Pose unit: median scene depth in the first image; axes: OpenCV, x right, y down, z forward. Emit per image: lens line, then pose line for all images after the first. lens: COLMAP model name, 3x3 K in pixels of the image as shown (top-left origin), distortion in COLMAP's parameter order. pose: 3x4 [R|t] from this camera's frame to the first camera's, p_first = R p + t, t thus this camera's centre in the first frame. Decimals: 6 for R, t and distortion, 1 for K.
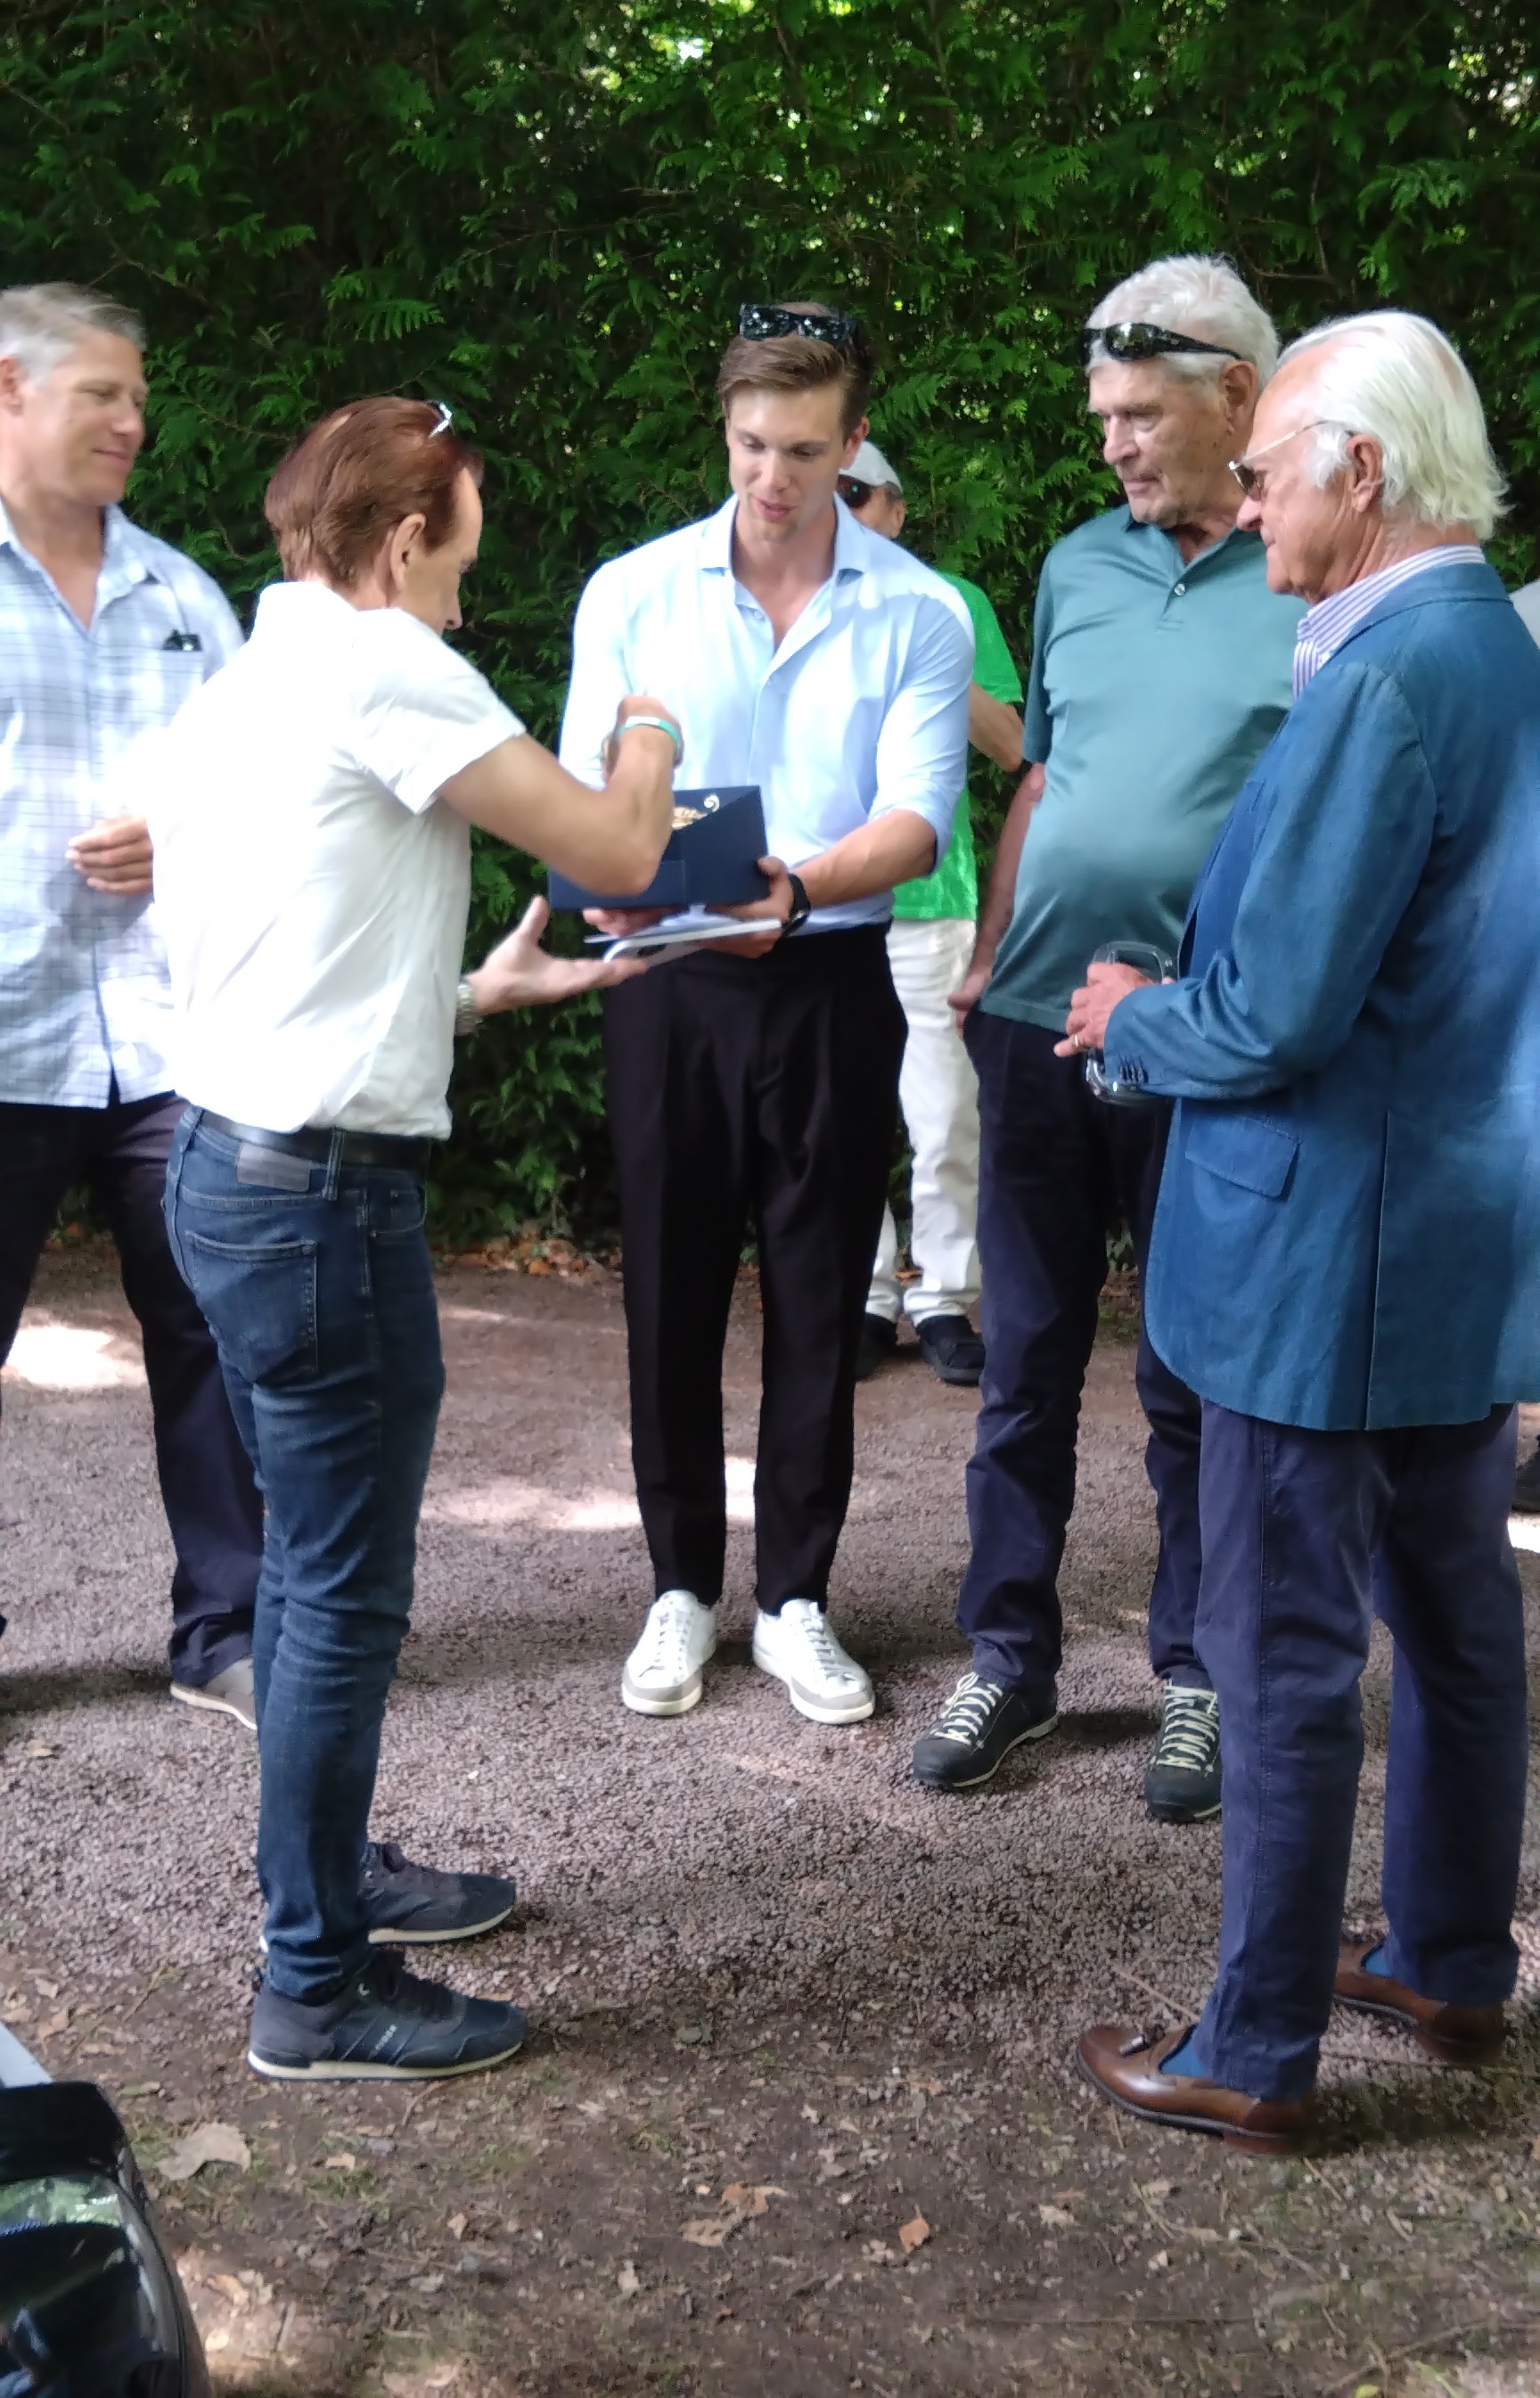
lens RADIAL K [[2950.9, 0, 751.6], [0, 2950.9, 1191.4], [0, 0, 1]] dist [0.116096, -0.308779]
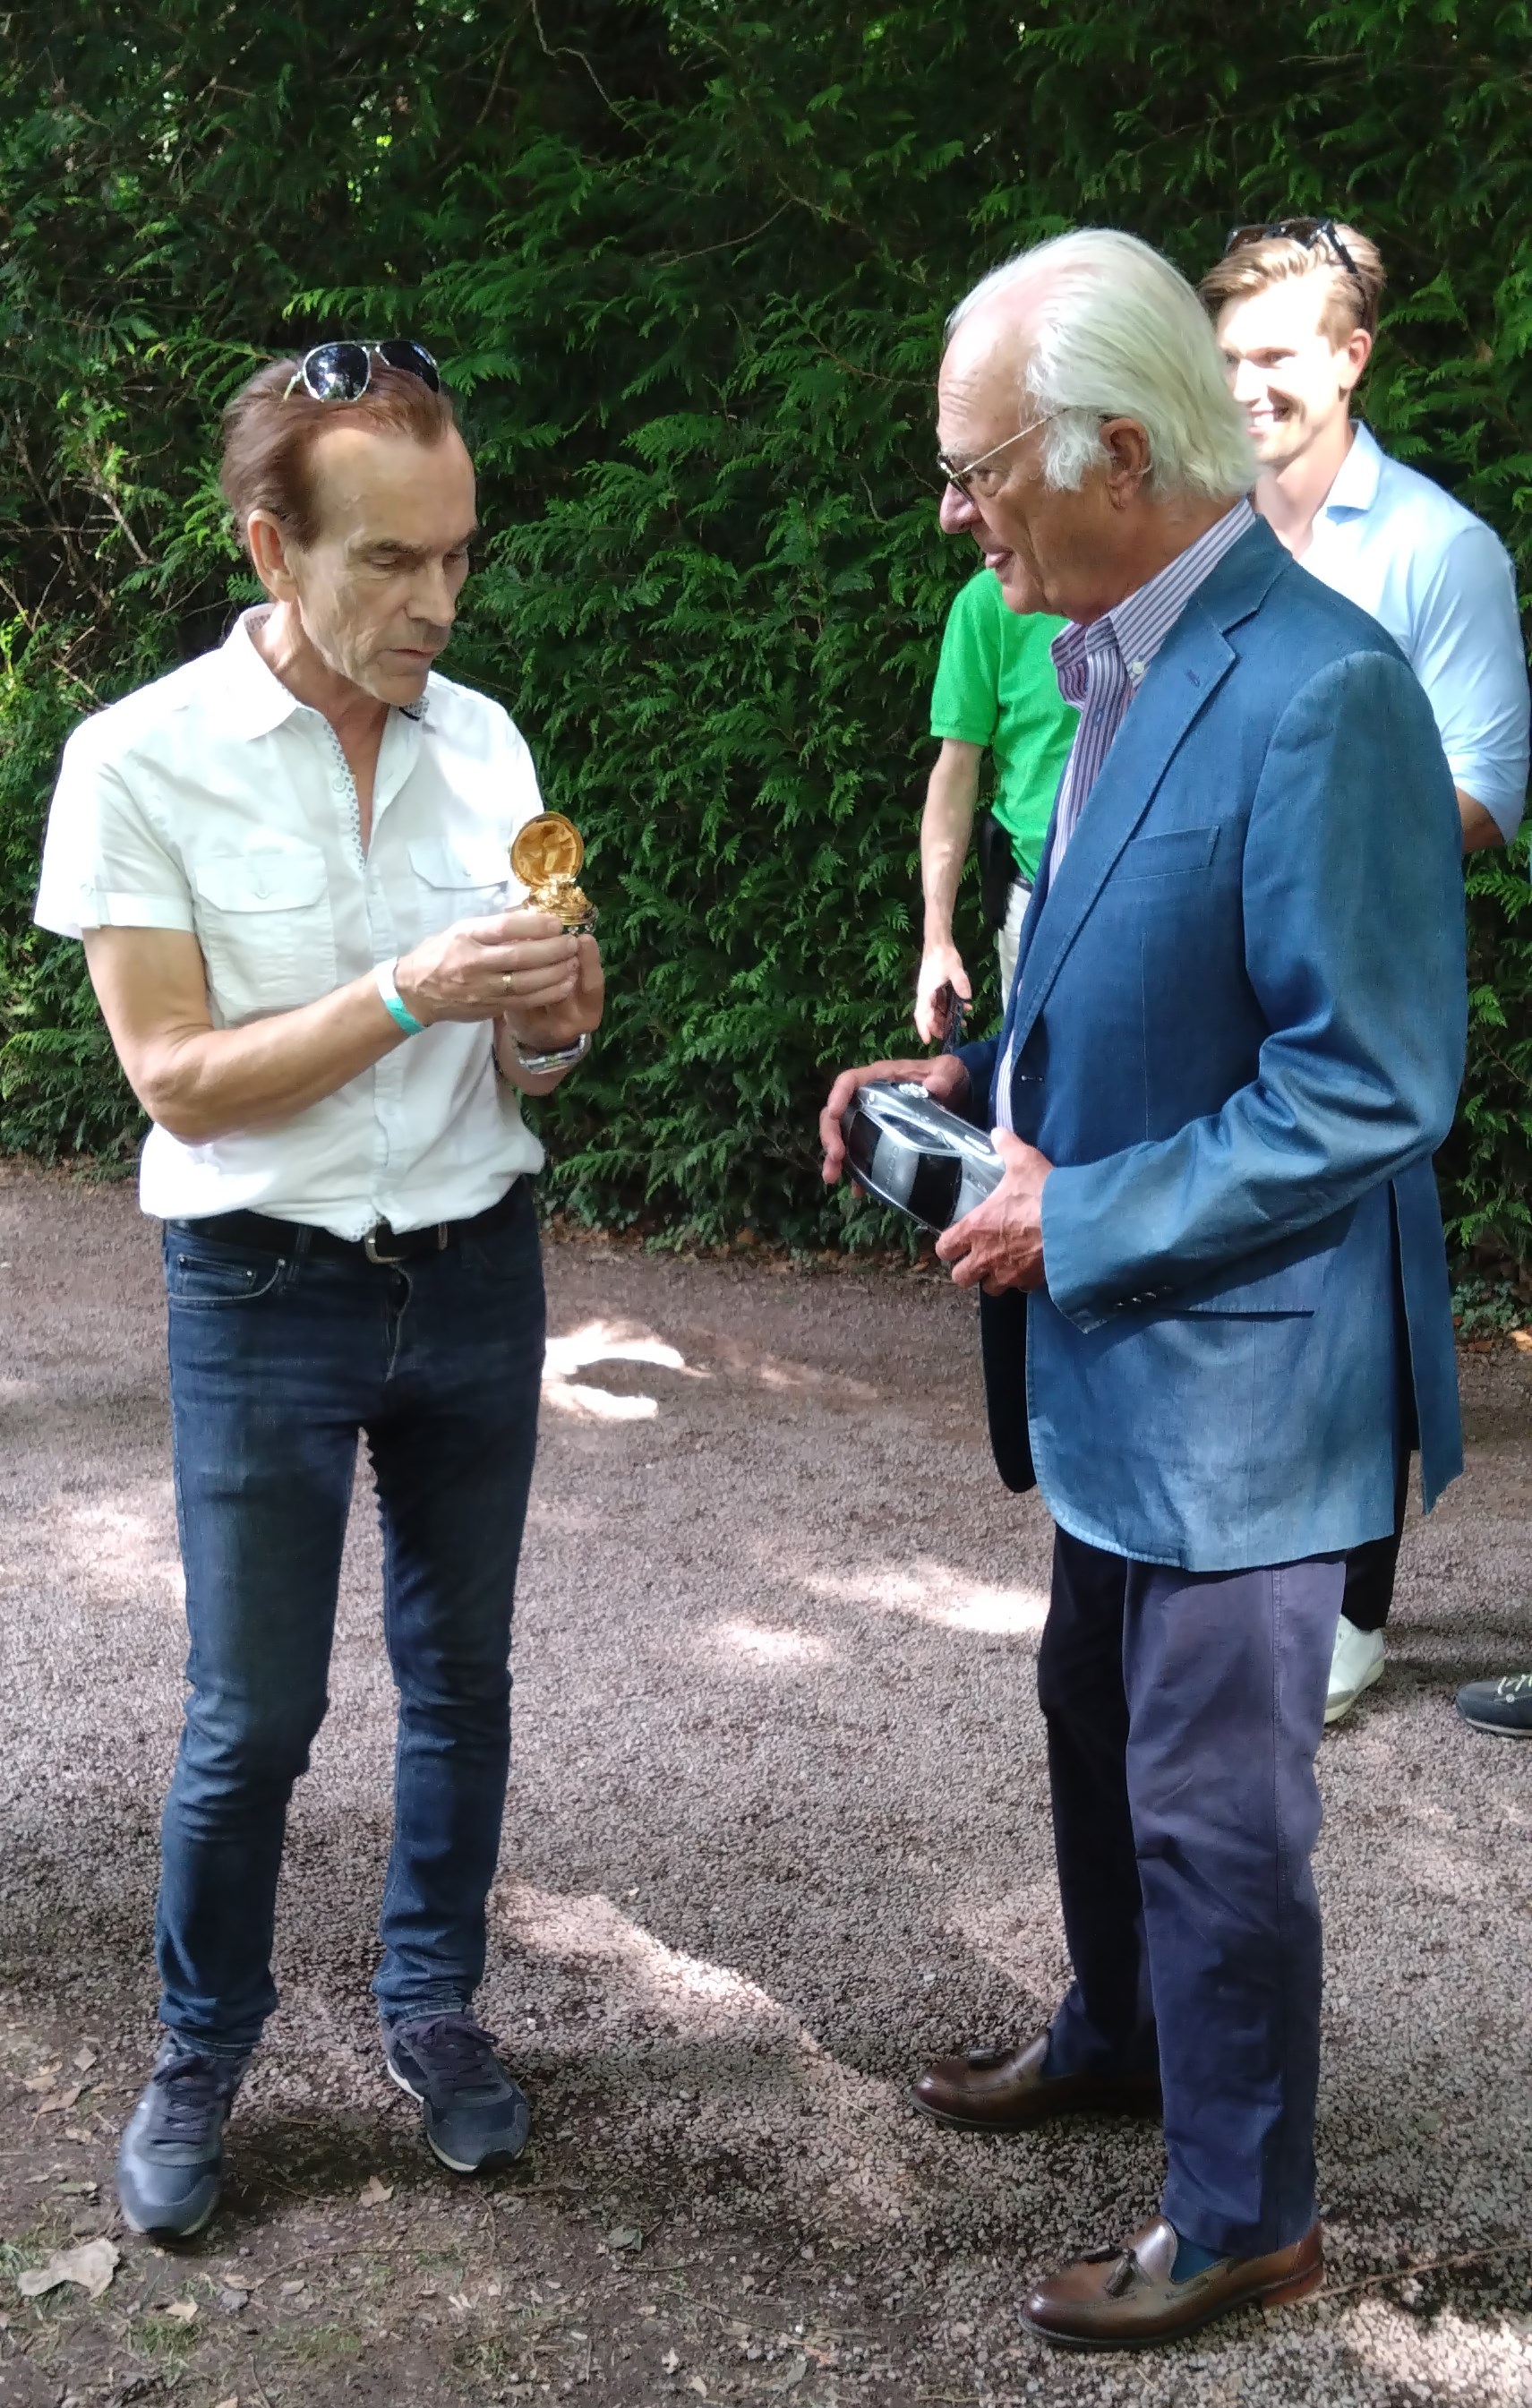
lens RADIAL K [[2922.0, 0, 757.0], [0, 2922.0, 1443.7], [0, 0, 1]] dist [0.150754, -0.406760]
pose [[0.903993, 0.084376, -0.419139, 0.366658], [-0.038416, 0.992398, 0.116924, -0.061180], [0.425818, -0.089596, 0.900362, 0.229754]]
